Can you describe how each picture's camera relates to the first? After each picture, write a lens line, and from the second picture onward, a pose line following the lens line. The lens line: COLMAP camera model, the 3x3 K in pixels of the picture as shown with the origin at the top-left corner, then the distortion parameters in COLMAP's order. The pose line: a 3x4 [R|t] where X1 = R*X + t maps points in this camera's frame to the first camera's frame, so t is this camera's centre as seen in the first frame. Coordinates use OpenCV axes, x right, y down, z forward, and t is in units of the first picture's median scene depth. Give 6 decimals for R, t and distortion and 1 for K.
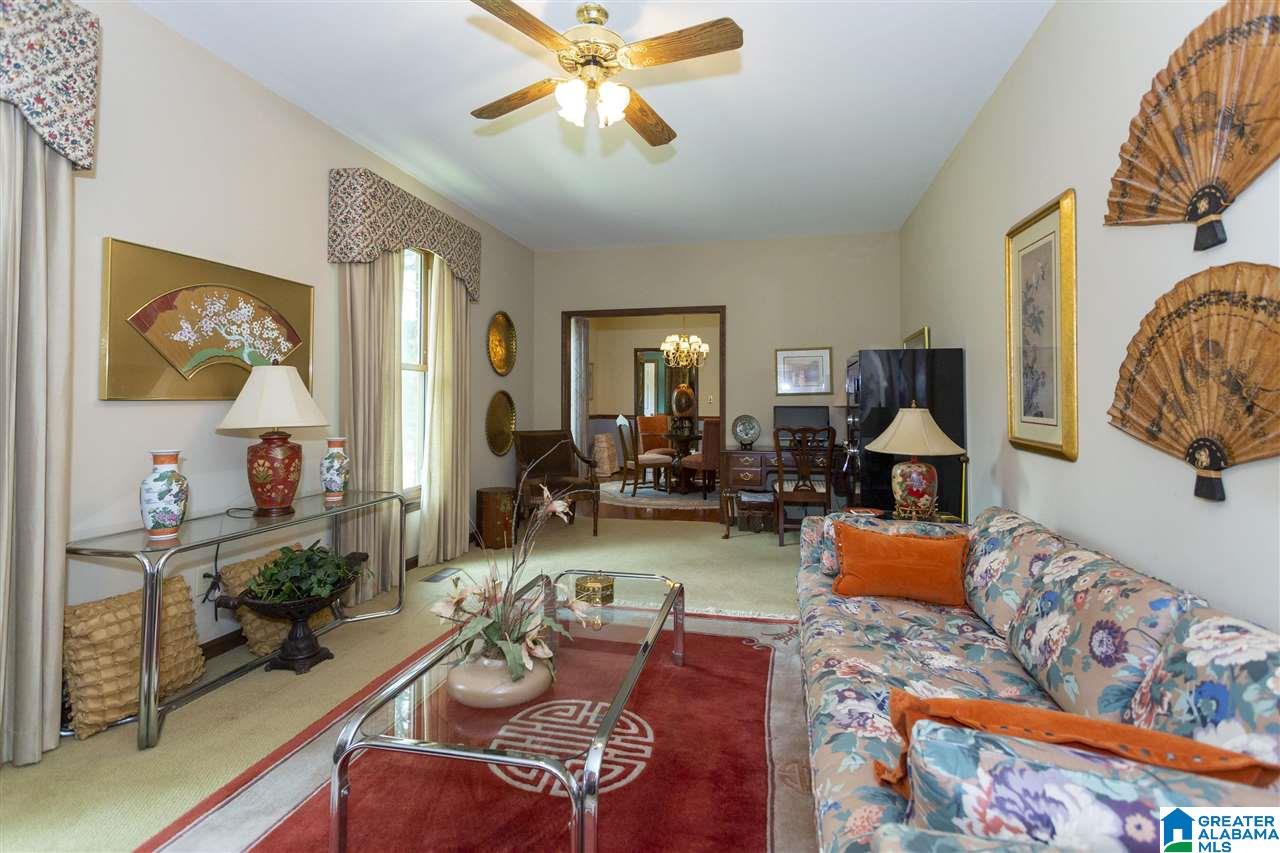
lens RADIAL K [[617.6, 0, 612.6], [0, 617.6, 388.5], [0, 0, 1]] dist [0.002104, 0.000448]
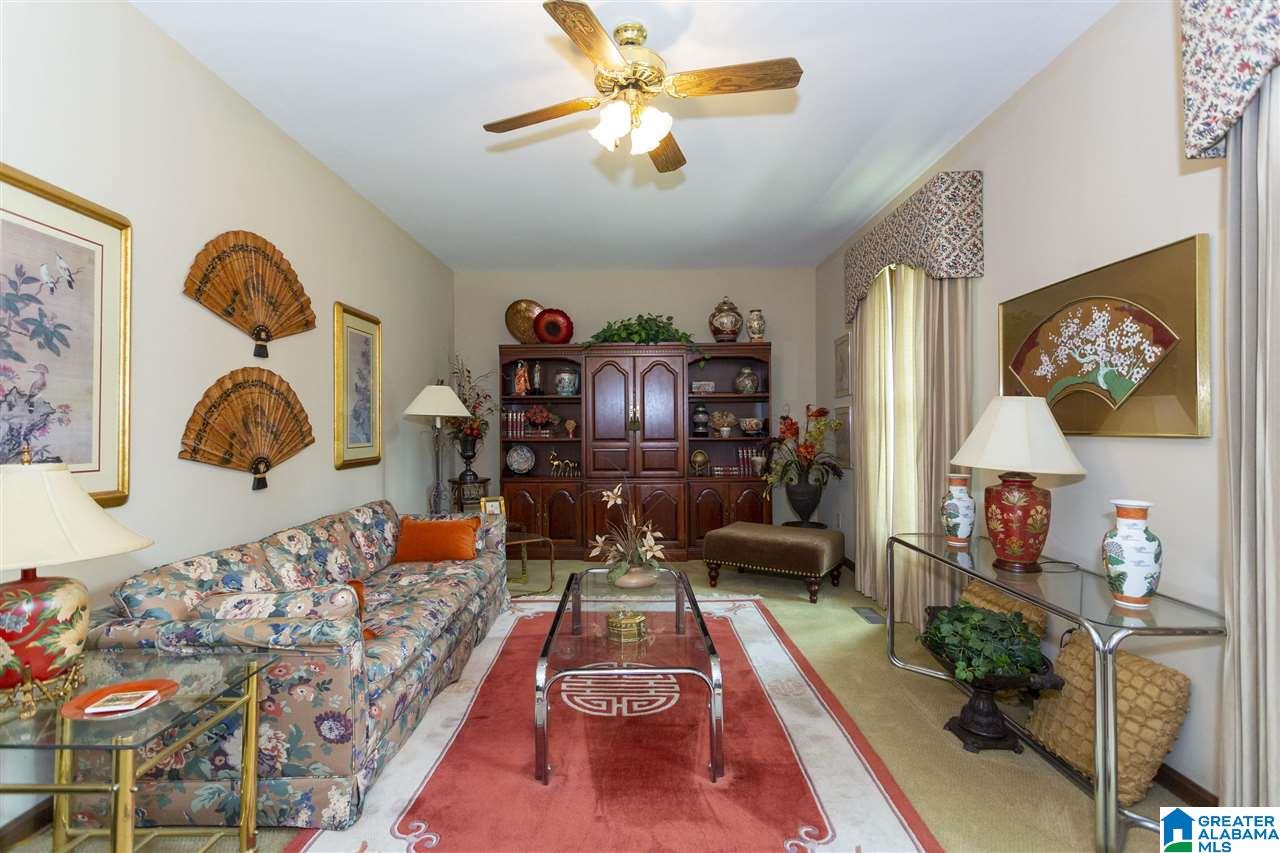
lens RADIAL K [[617.6, 0, 633.4], [0, 617.6, 426.4], [0, 0, 1]] dist [0.002104, 0.000448]
pose [[-0.965600, 0.002205, -0.260024, 0.188895], [0.008374, 0.999709, -0.022619, 0.021053], [0.259899, -0.024018, -0.965337, 1.698407]]
